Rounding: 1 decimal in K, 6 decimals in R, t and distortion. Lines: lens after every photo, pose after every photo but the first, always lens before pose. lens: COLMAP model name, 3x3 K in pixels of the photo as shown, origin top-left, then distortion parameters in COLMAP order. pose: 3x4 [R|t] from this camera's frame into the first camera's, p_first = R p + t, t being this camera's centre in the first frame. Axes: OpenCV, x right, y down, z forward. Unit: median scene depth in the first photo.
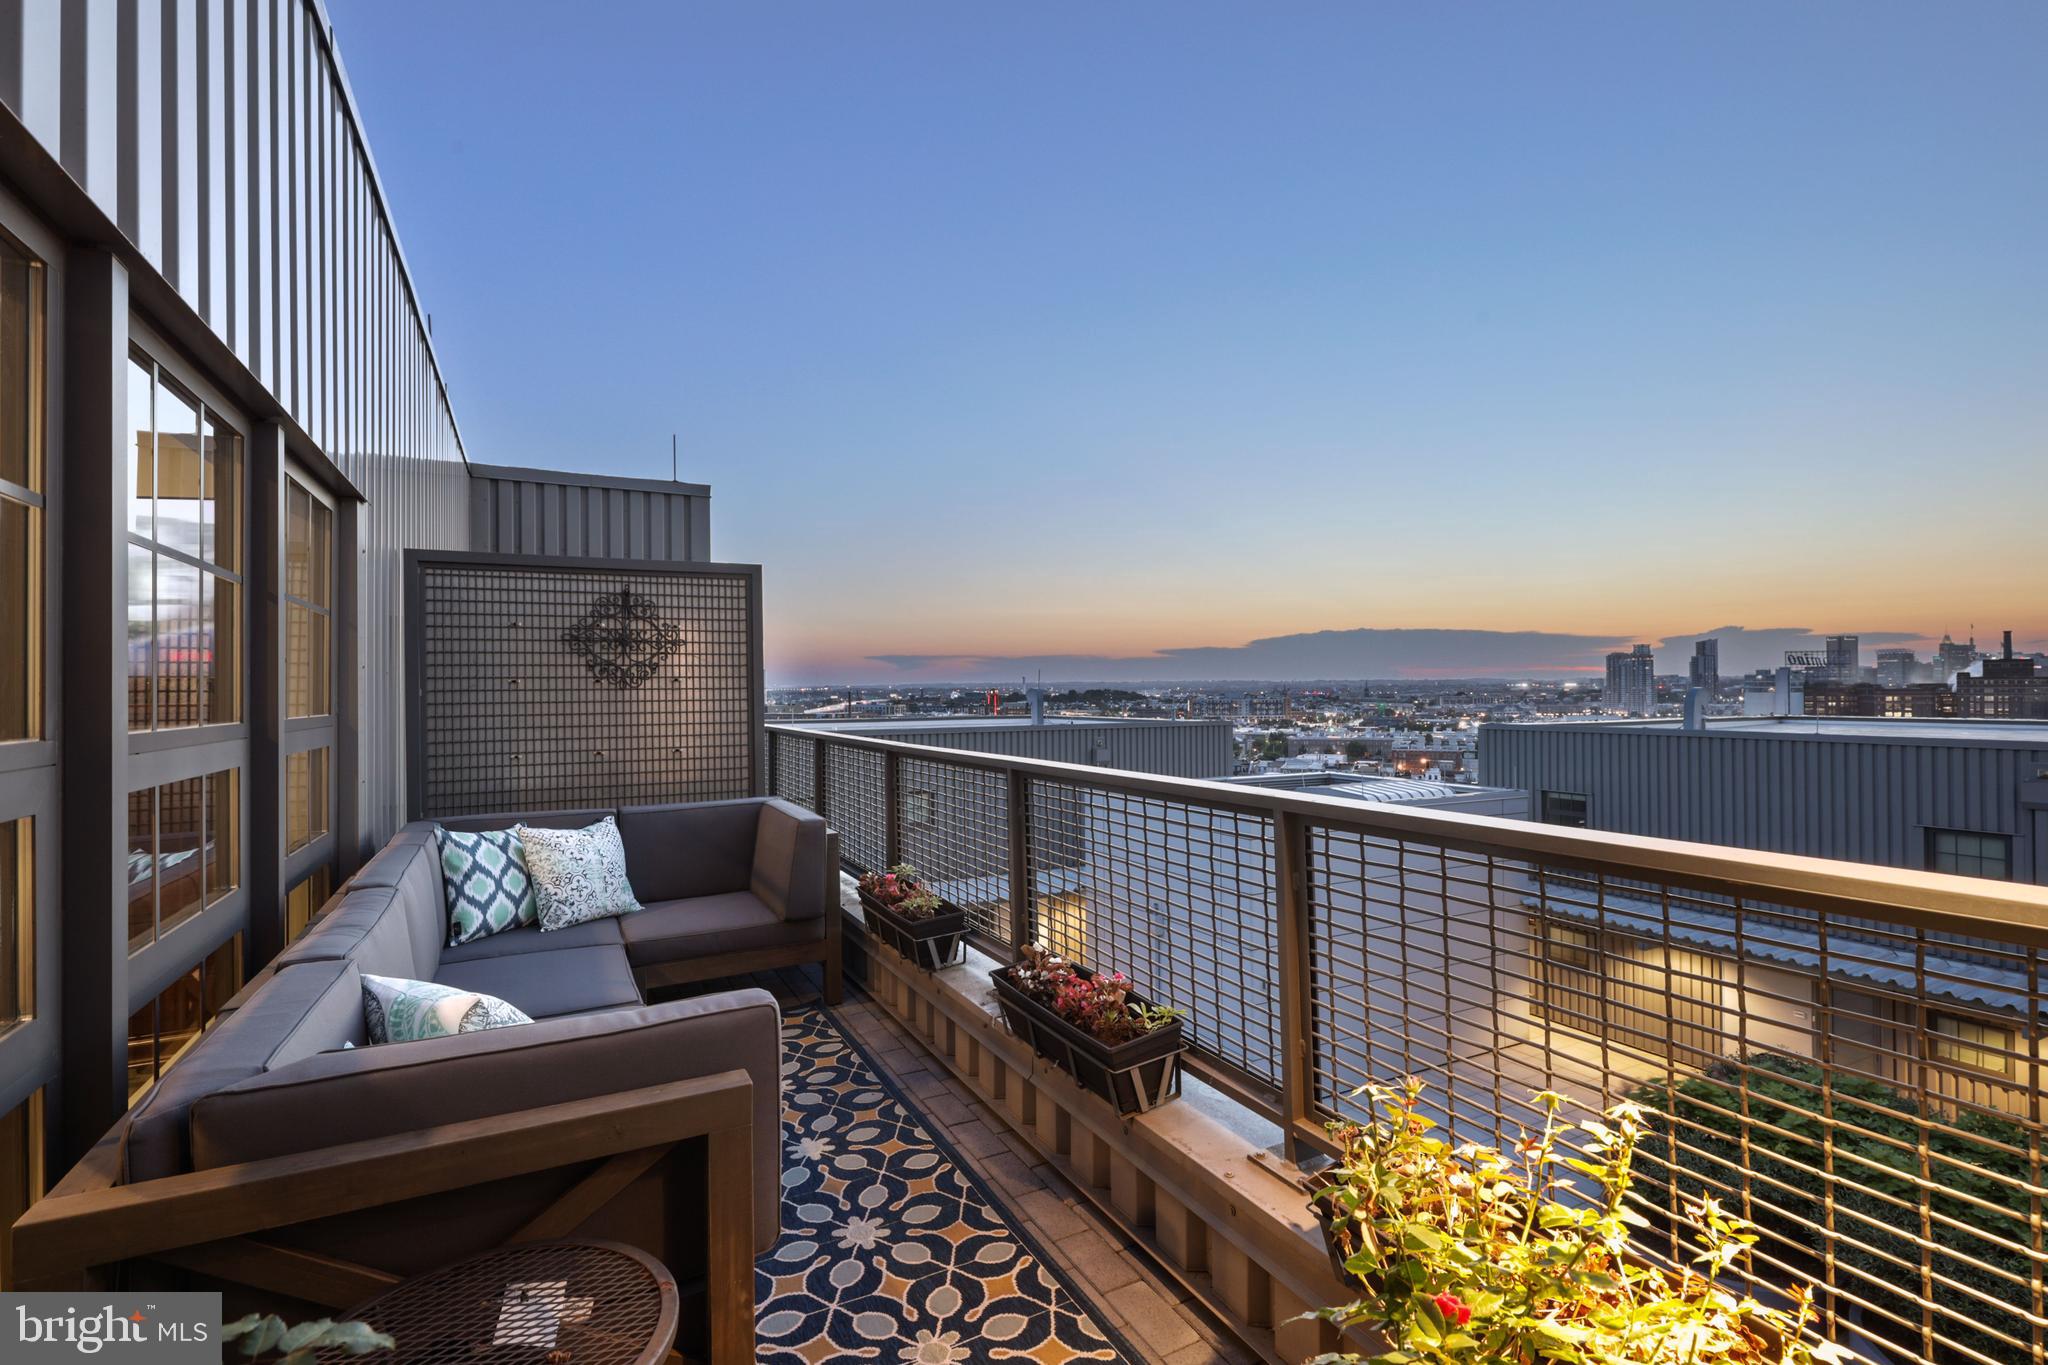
lens RADIAL K [[925.8, 0, 1035.9], [0, 925.8, 687.9], [0, 0, 1]] dist [-0.018610, 0.001325]
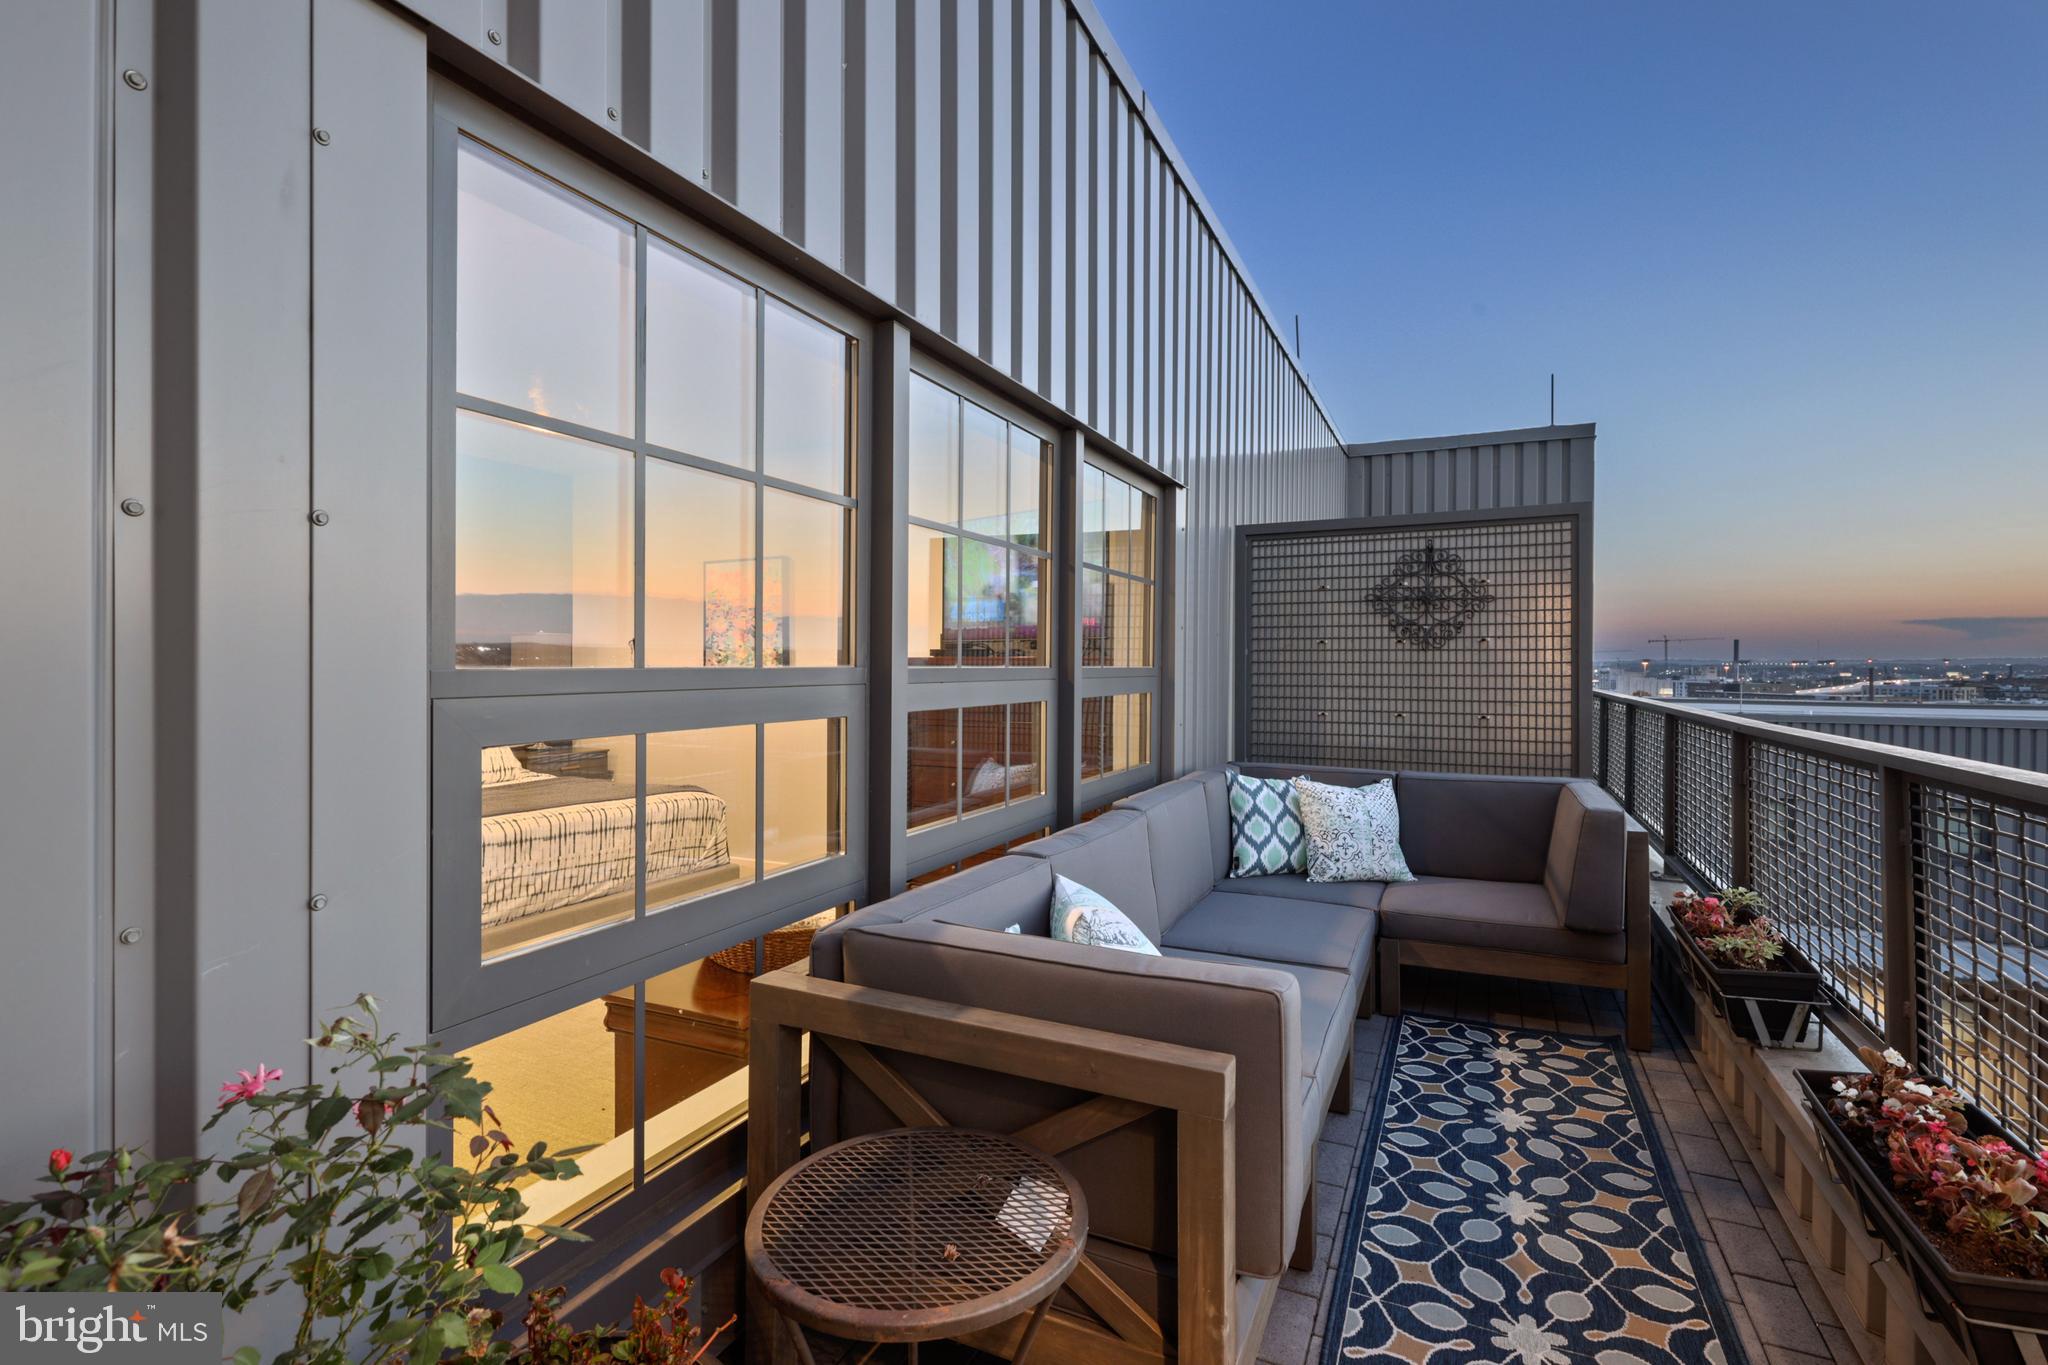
lens RADIAL K [[925.8, 0, 1018.3], [0, 925.8, 666.5], [0, 0, 1]] dist [-0.018610, 0.001325]
pose [[0.582528, 0.014401, -0.812683, 0.110032], [-0.007602, 0.999896, 0.012269, 0.013667], [0.812775, -0.000969, 0.582577, 0.131739]]
